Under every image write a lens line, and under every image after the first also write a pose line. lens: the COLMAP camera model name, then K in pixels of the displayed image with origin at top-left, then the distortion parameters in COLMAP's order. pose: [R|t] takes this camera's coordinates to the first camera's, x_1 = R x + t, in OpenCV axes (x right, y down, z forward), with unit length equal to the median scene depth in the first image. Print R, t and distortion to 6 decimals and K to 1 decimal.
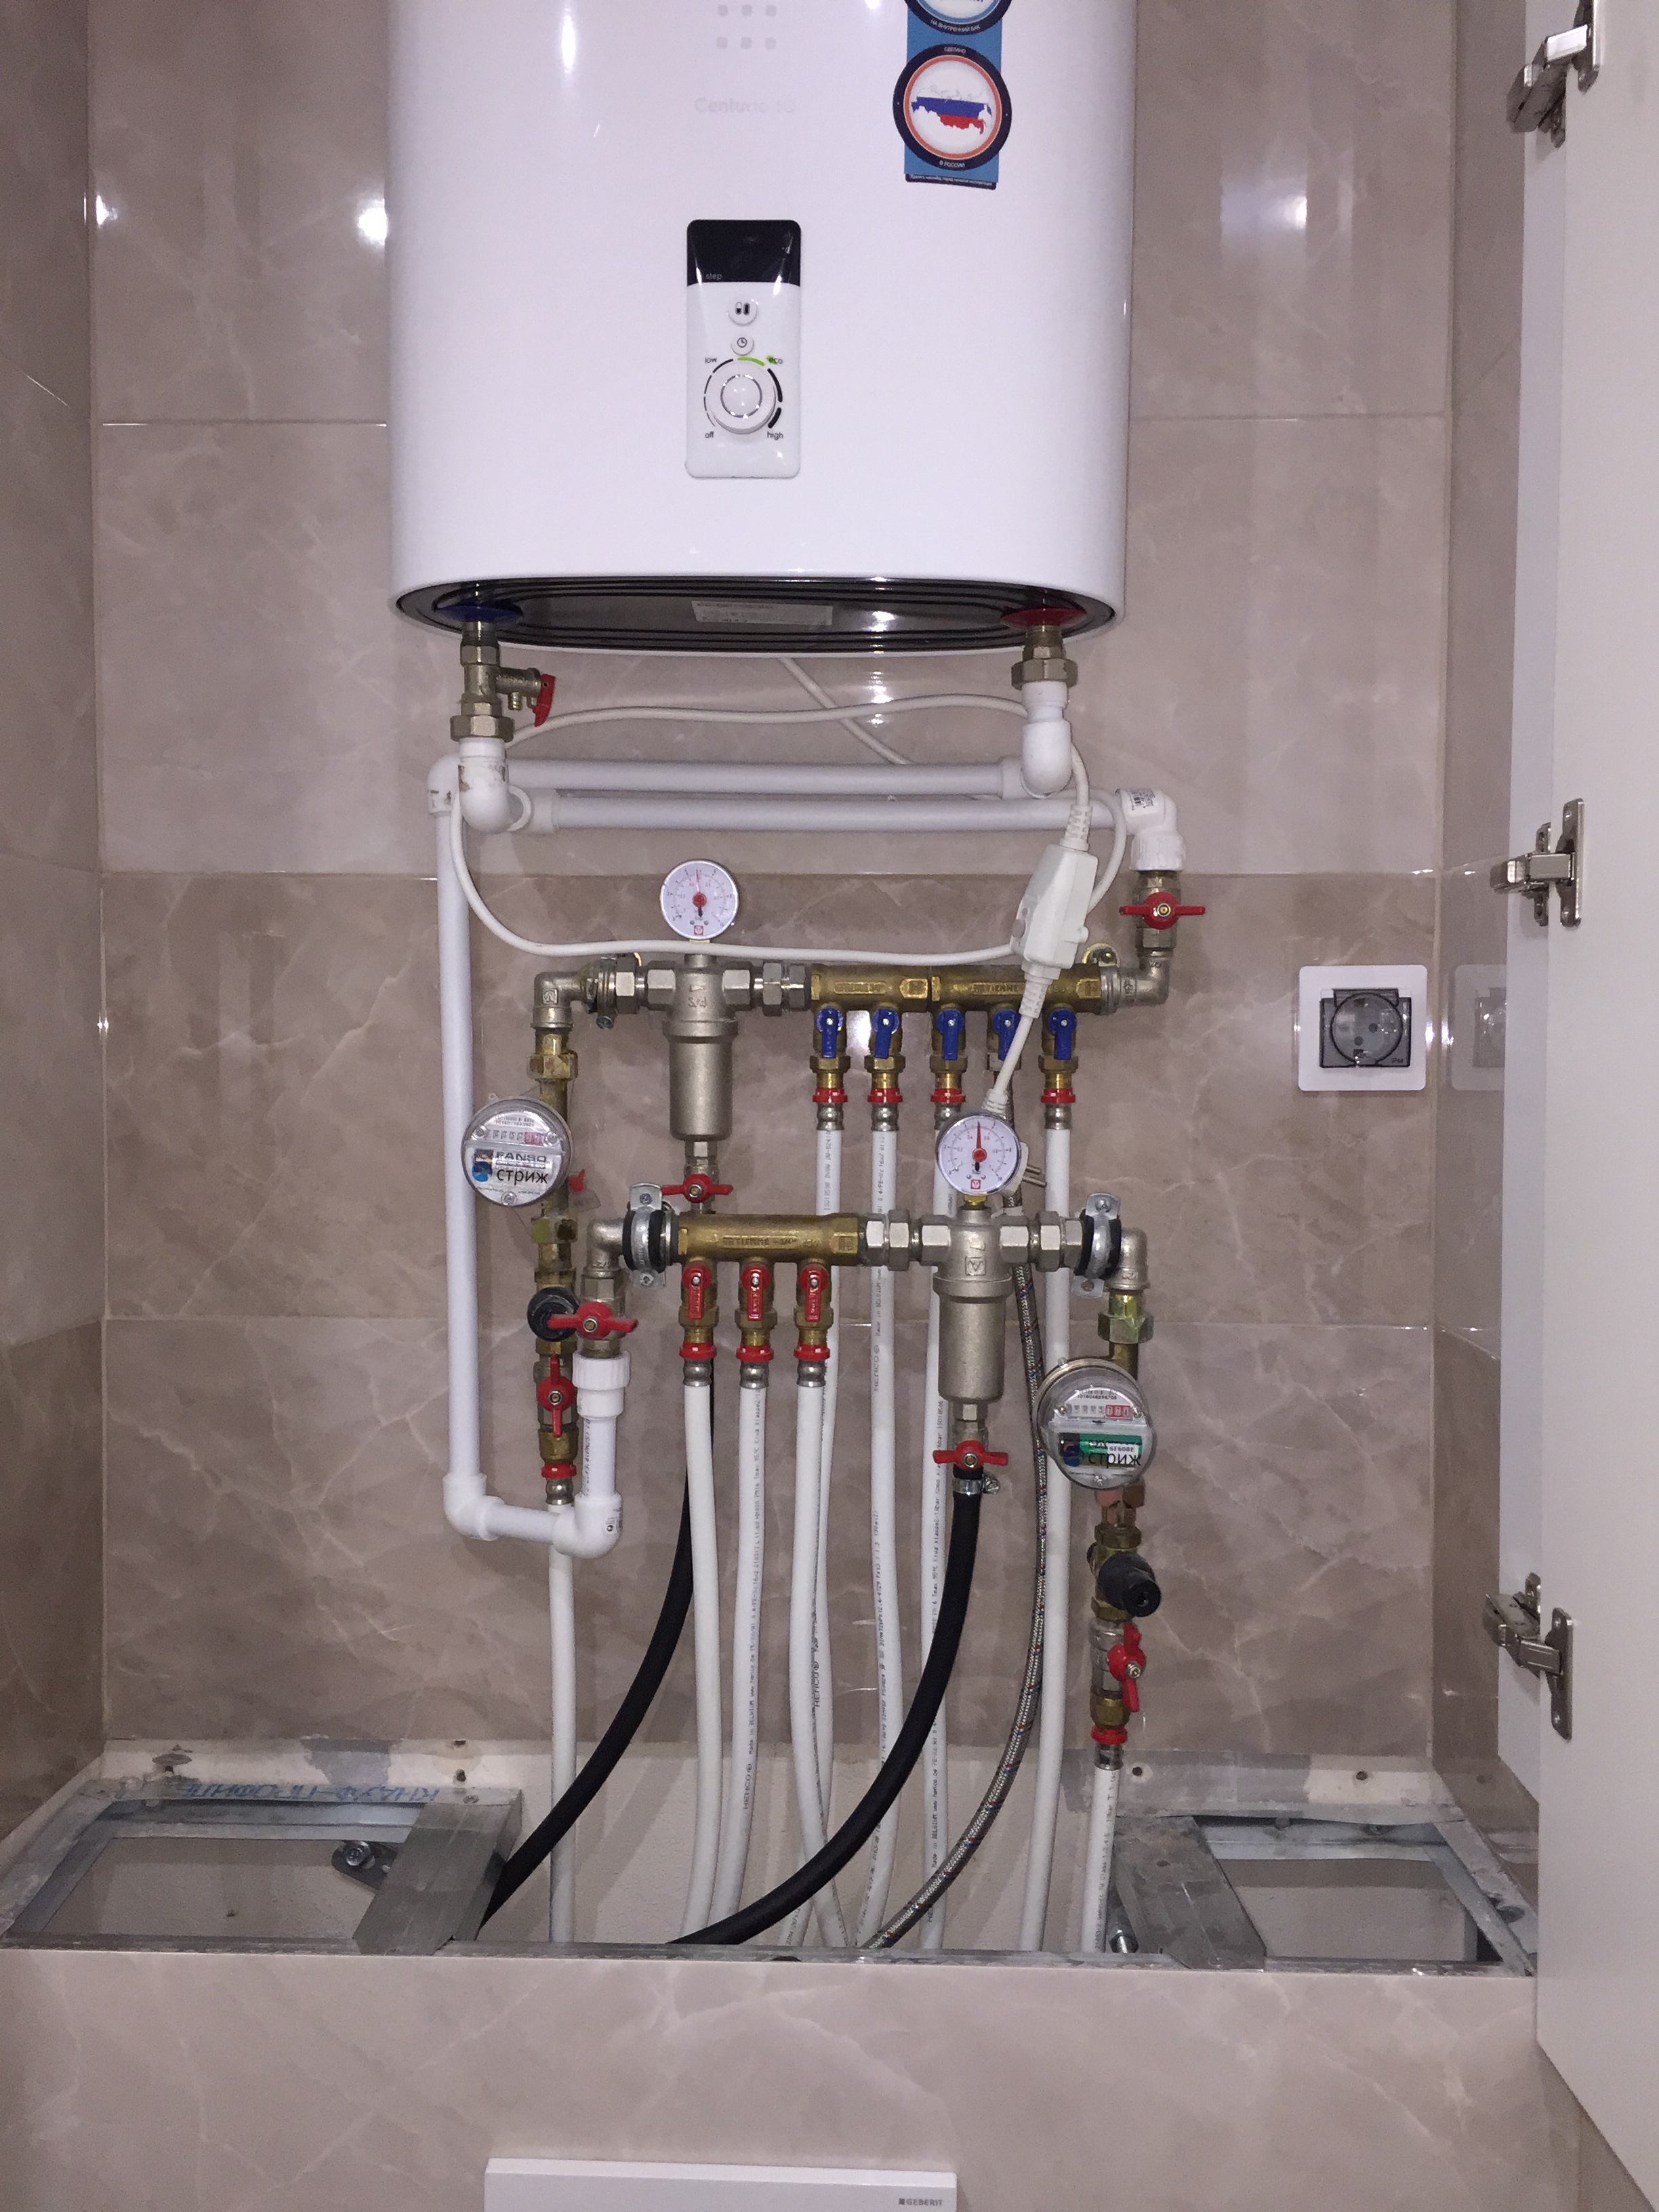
lens RADIAL K [[1901.7, 0, 829.5], [0, 1901.7, 1106.0], [0, 0, 1]] dist [0.093652, -0.142037]
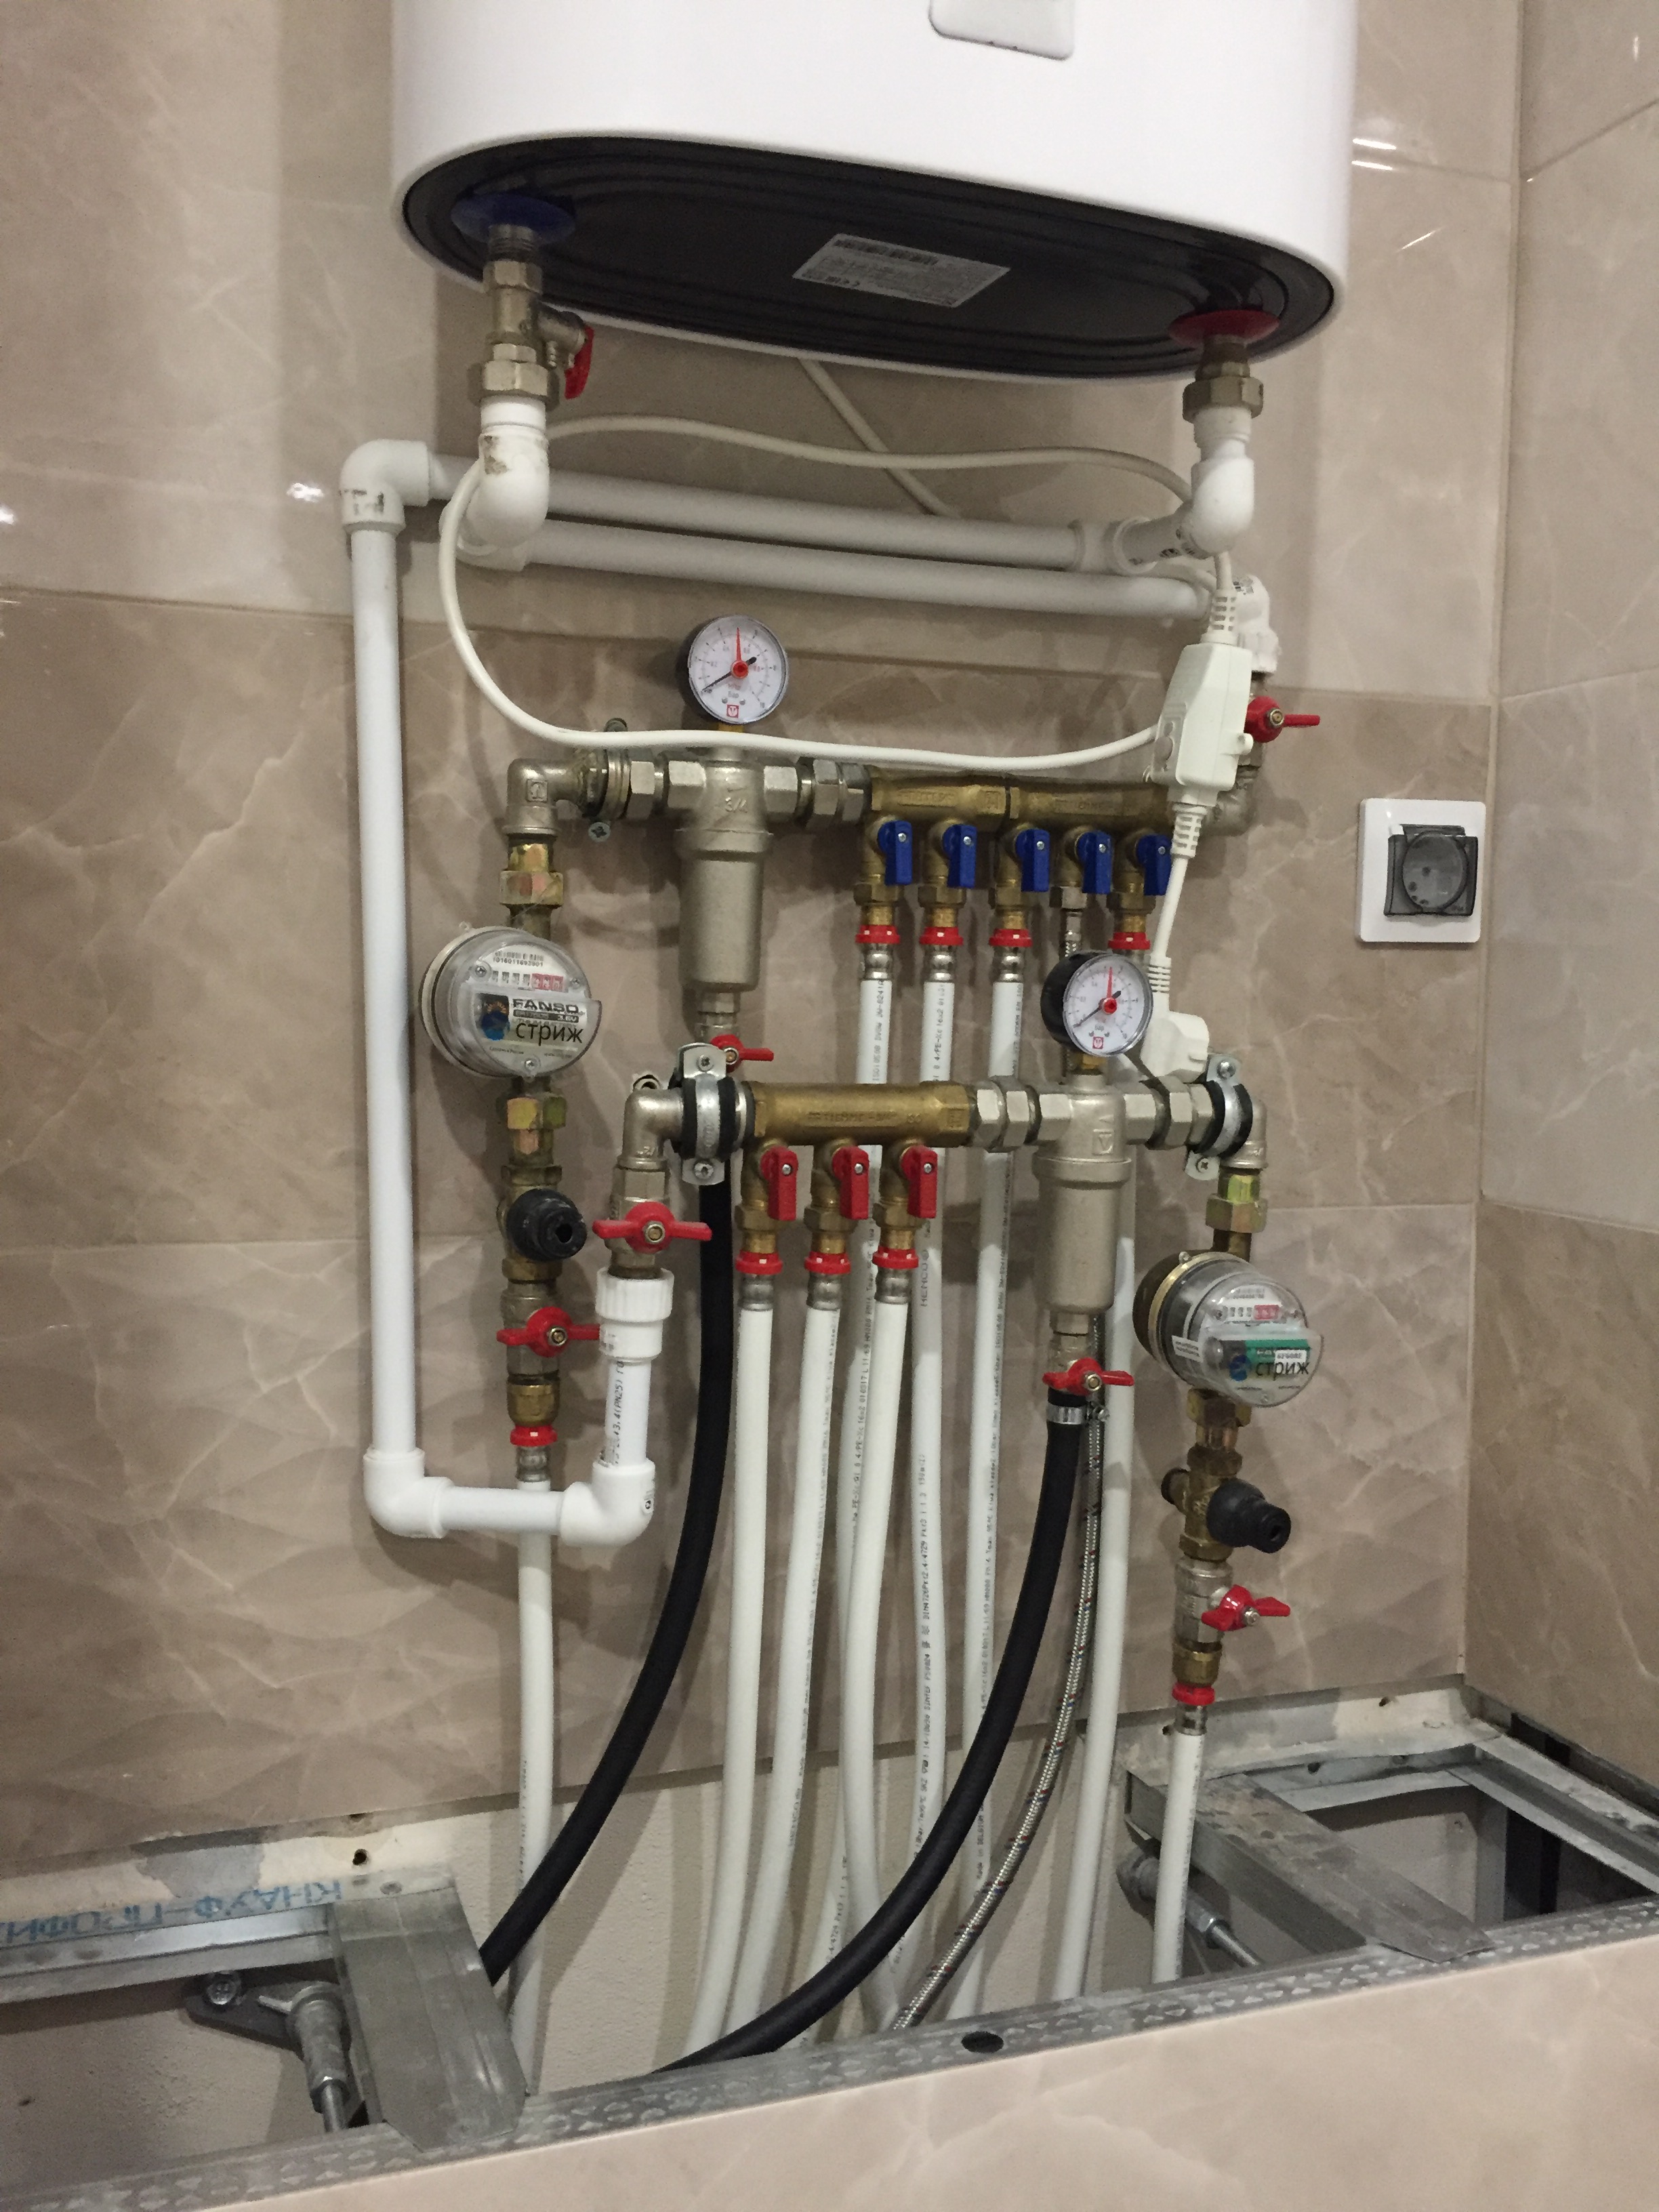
lens RADIAL K [[1901.7, 0, 829.5], [0, 1901.7, 1106.0], [0, 0, 1]] dist [0.093652, -0.142037]
pose [[0.931539, -0.013494, 0.363391, -0.300024], [0.001881, 0.999477, 0.032294, 0.038619], [-0.363636, -0.029400, 0.931077, 0.266740]]
